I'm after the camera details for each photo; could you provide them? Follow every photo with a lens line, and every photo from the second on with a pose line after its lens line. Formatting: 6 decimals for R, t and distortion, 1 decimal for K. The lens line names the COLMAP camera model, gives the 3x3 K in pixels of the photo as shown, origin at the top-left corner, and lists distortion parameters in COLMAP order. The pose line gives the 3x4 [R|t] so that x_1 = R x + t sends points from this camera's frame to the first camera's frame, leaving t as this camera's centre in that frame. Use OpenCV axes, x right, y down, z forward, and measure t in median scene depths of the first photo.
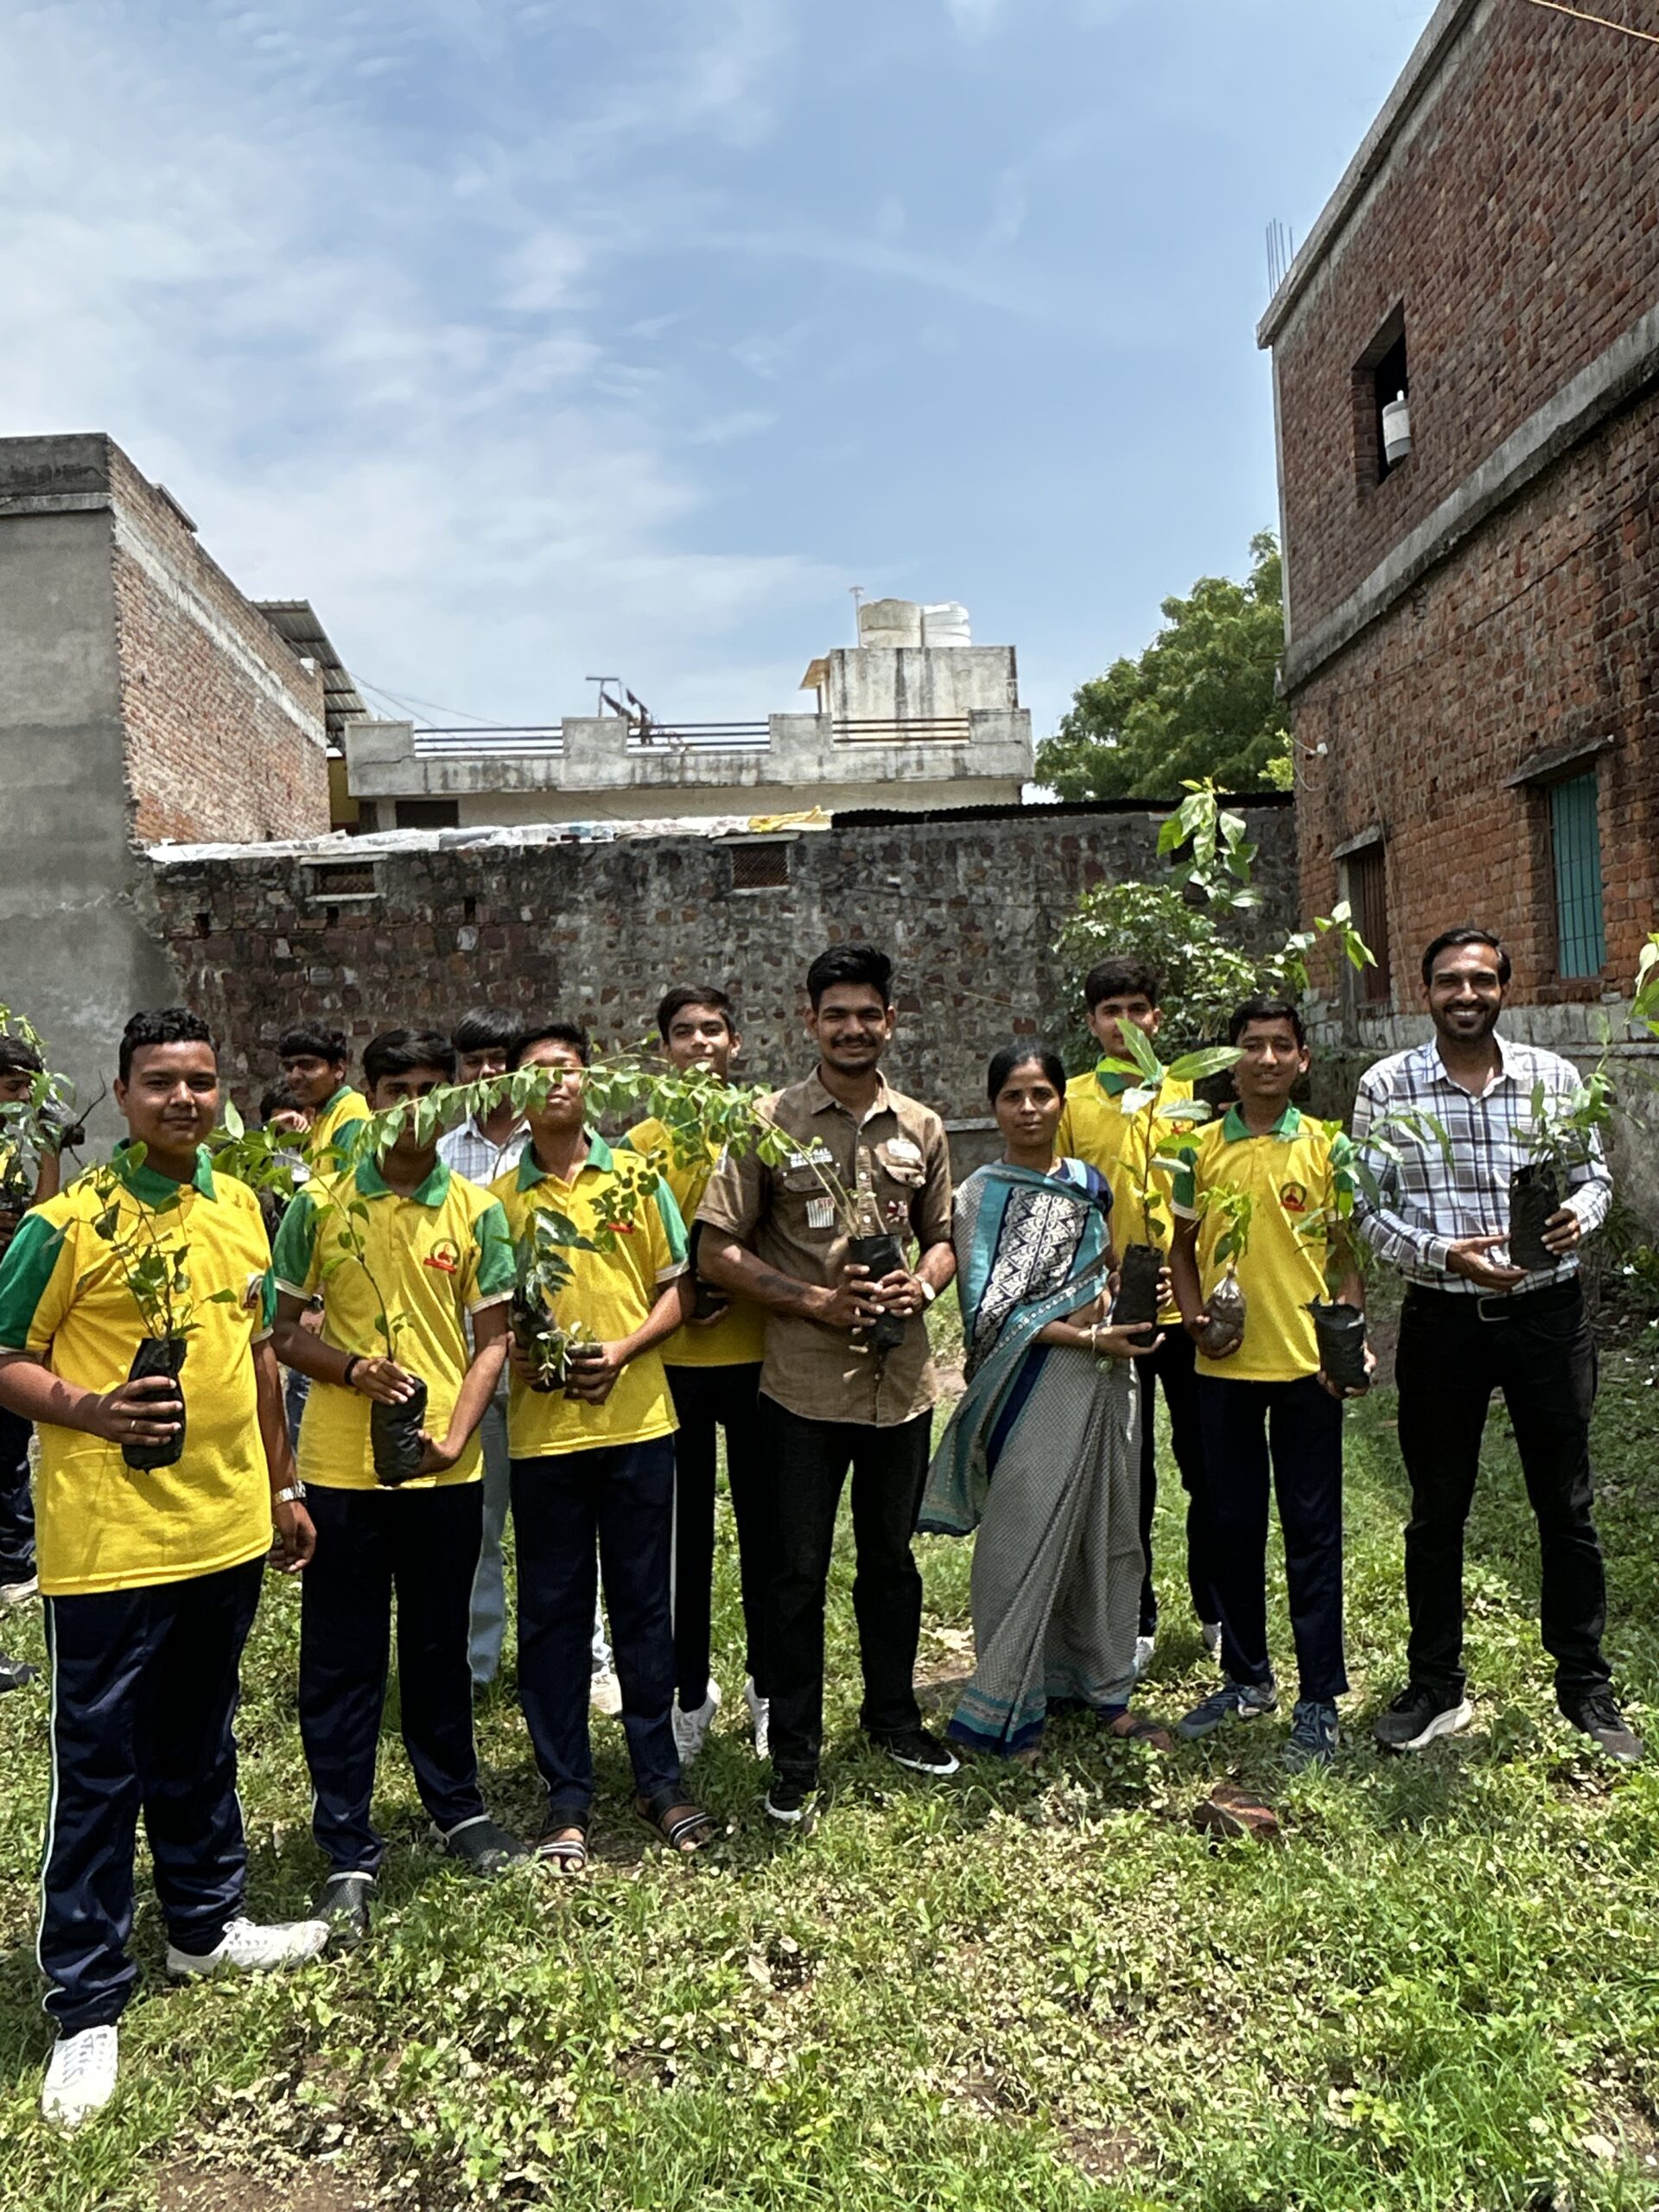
lens RADIAL K [[1661.0, 0, 829.3], [0, 1661.0, 1111.4], [0, 0, 1]] dist [0.002681, -0.001669]
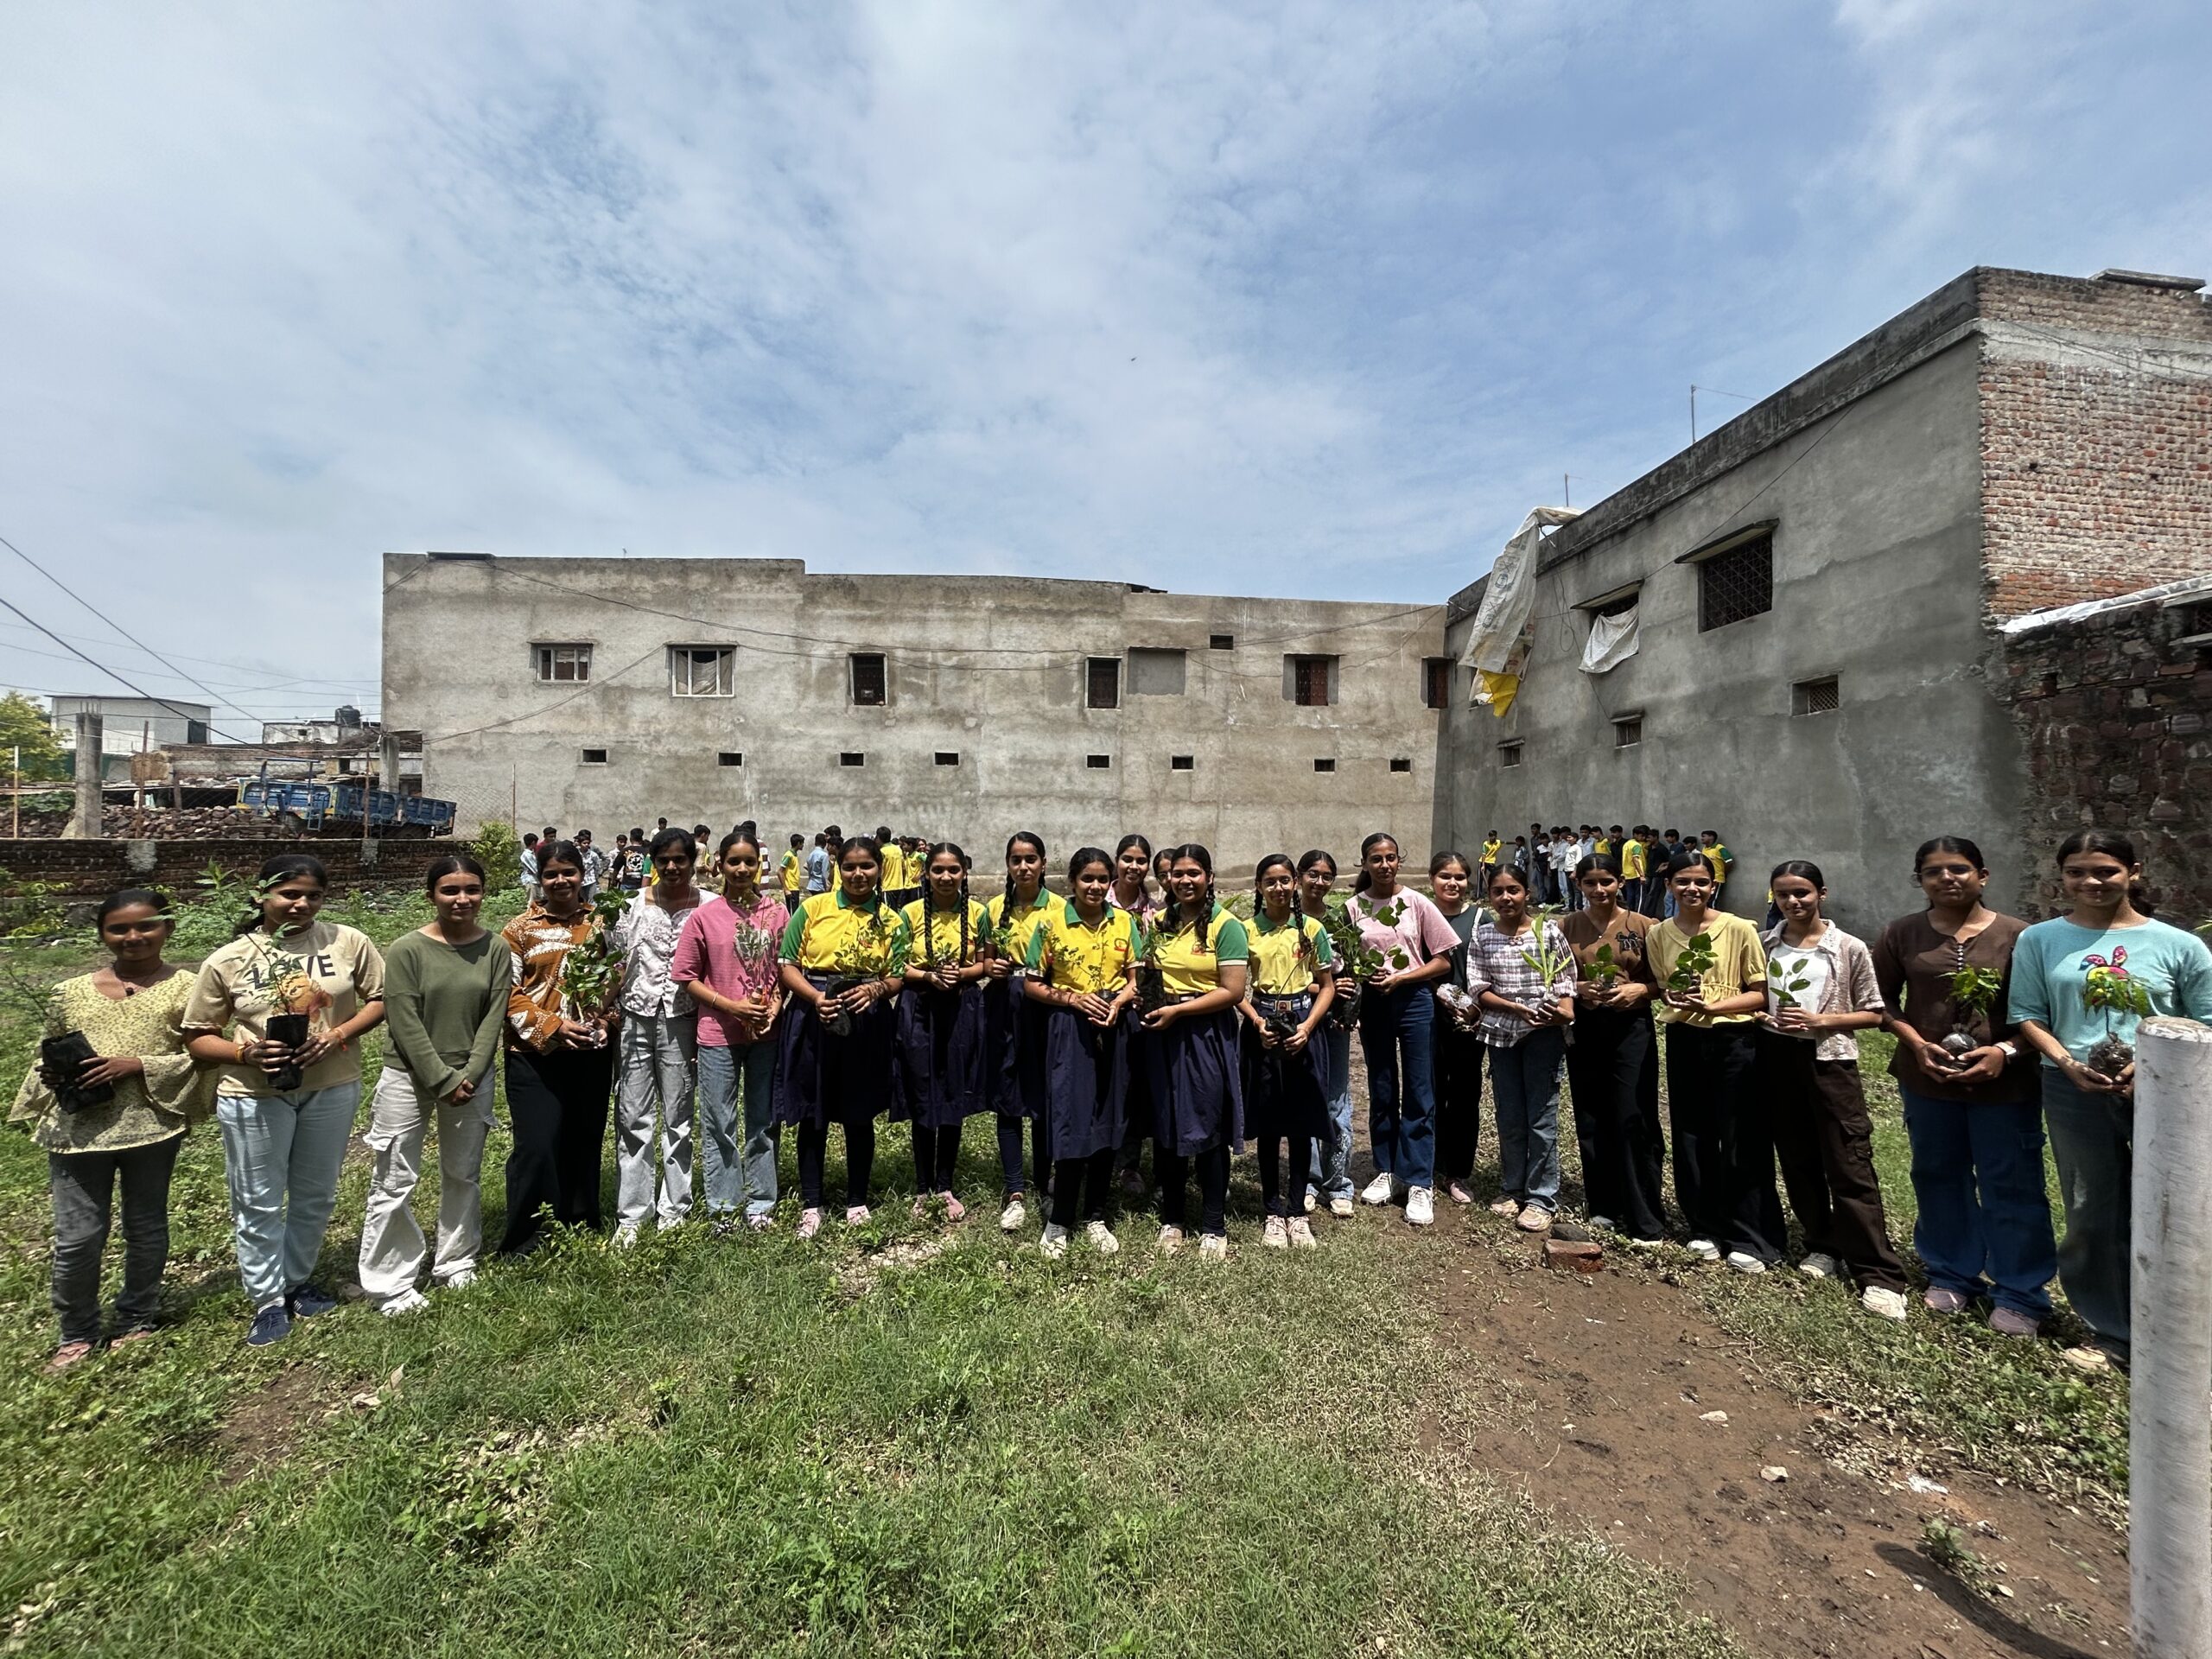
lens RADIAL K [[899.0, 0, 1102.2], [0, 899.0, 828.9], [0, 0, 1]] dist [-0.001505, 0.000284]
pose [[0.033217, 0.035270, -0.998826, 0.177356], [-0.028016, 0.999017, 0.034346, -0.023030], [0.999055, 0.026842, 0.034173, 0.378357]]
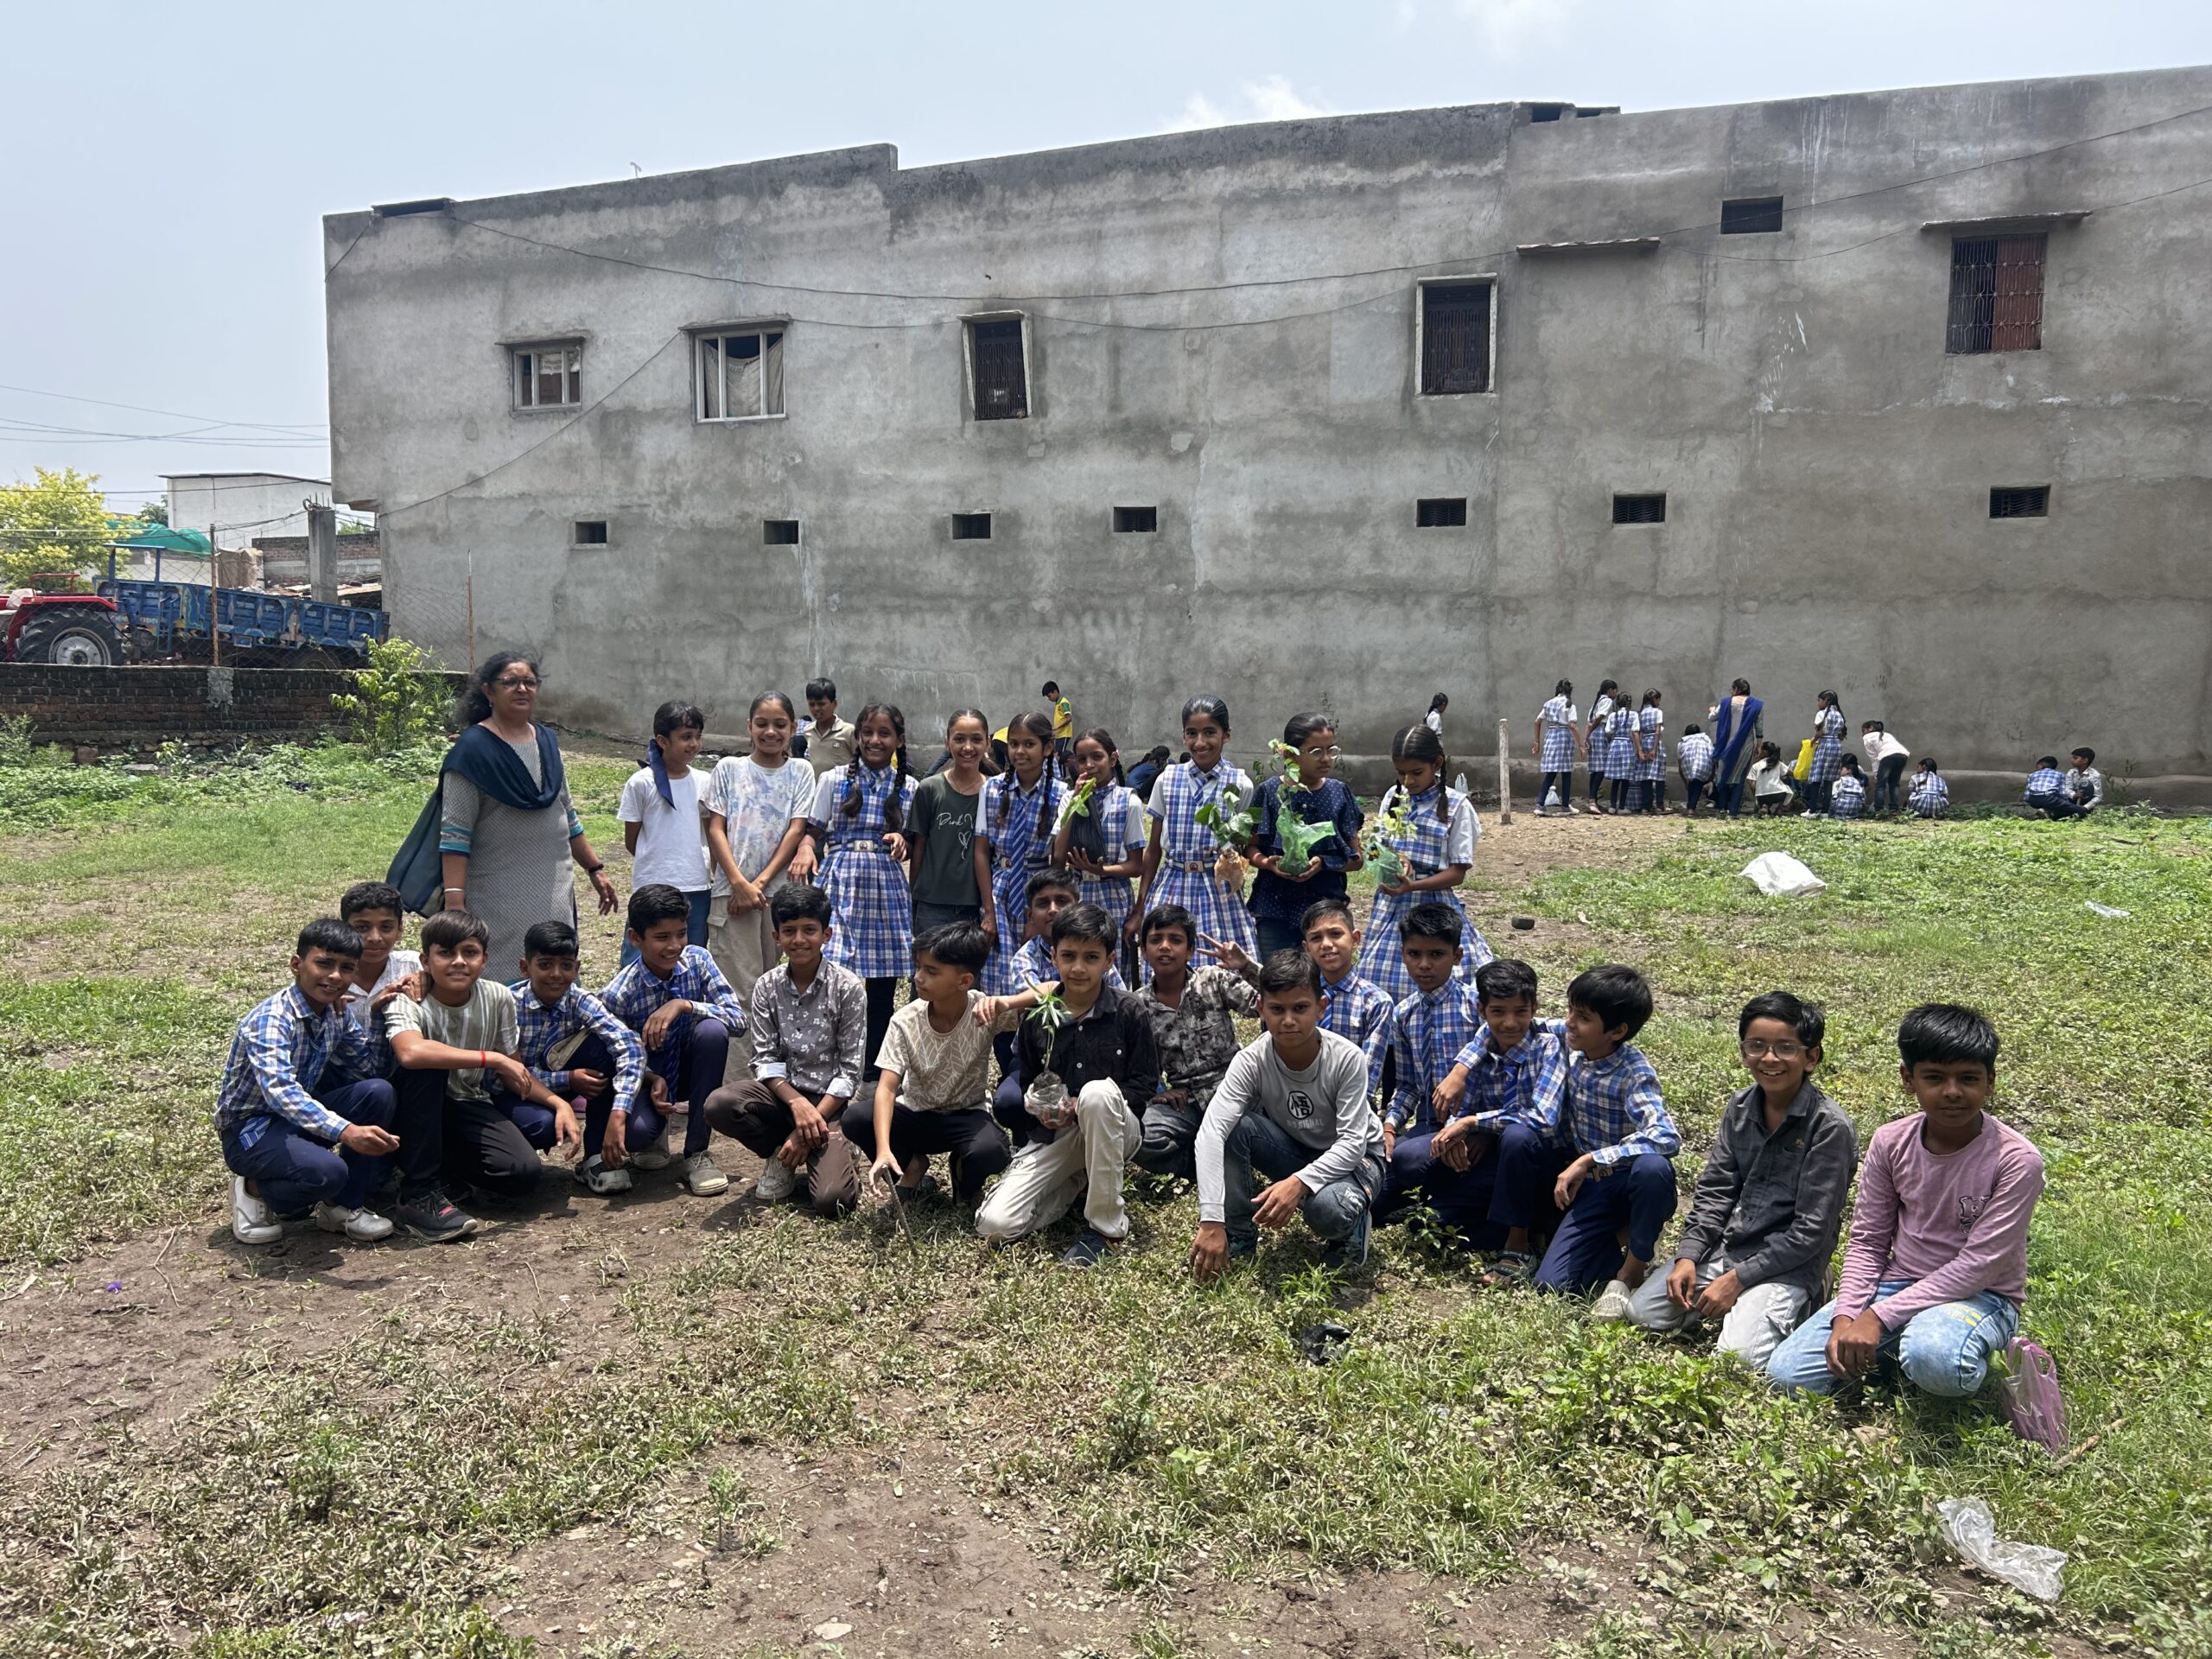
lens RADIAL K [[1680.9, 0, 1092.4], [0, 1680.9, 841.4], [0, 0, 1]] dist [0.046692, -0.049750]
pose [[-0.408042, 0.126098, -0.904213, 0.020798], [-0.015395, 0.989324, 0.144915, -0.017431], [0.912833, 0.073051, -0.401744, 0.683769]]
